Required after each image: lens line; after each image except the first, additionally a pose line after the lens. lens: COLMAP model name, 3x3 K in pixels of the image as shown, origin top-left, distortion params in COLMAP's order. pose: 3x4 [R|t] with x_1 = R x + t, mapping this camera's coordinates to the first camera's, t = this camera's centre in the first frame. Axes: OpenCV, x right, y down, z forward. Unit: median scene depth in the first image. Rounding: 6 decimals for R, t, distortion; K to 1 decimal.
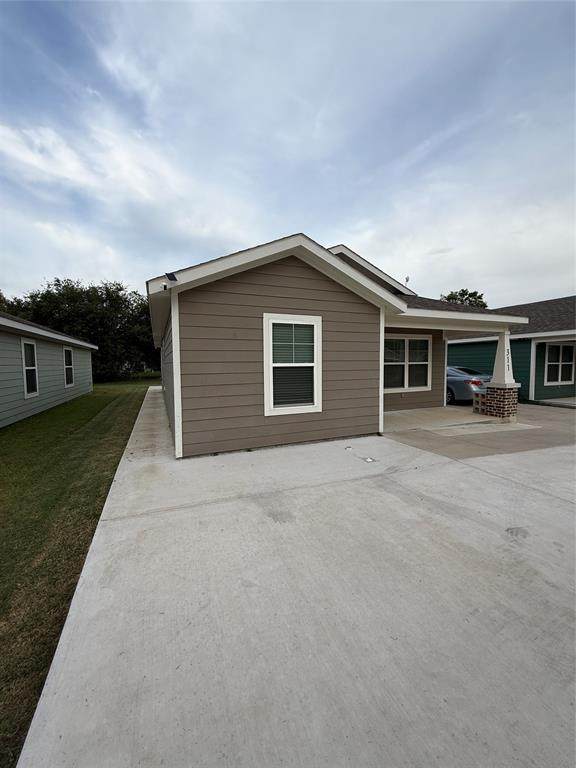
lens RADIAL K [[314.1, 0, 288.0], [0, 314.1, 384.0], [0, 0, 1]] dist [0.002342, 0.000336]
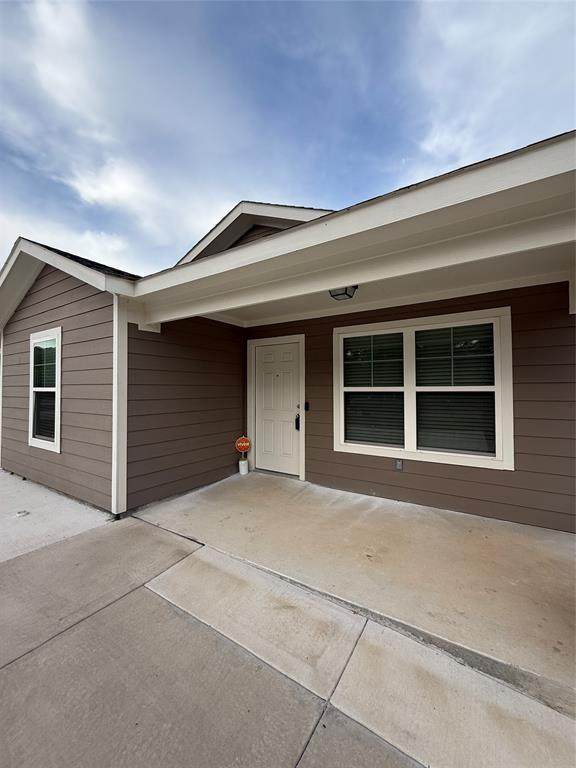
lens RADIAL K [[306.5, 0, 287.6], [0, 306.5, 382.7], [0, 0, 1]] dist [0.000554, 0.000482]
pose [[0.557267, -0.005856, -0.830313, 1.020118], [-0.056075, 0.997427, -0.044669, -0.076950], [0.828438, 0.071452, 0.555504, 1.047569]]
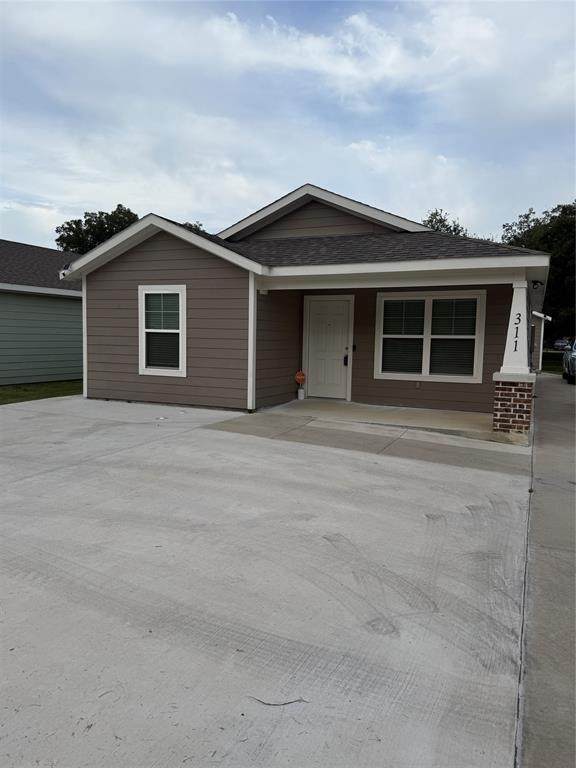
lens RADIAL K [[536.0, 0, 288.0], [0, 536.0, 384.0], [0, 0, 1]] dist [0.108545, -0.177003]
pose [[0.673304, 0.088753, -0.734020, 1.657856], [-0.075197, 0.995841, 0.051433, -0.006289], [0.735532, 0.020566, 0.677178, 0.050539]]
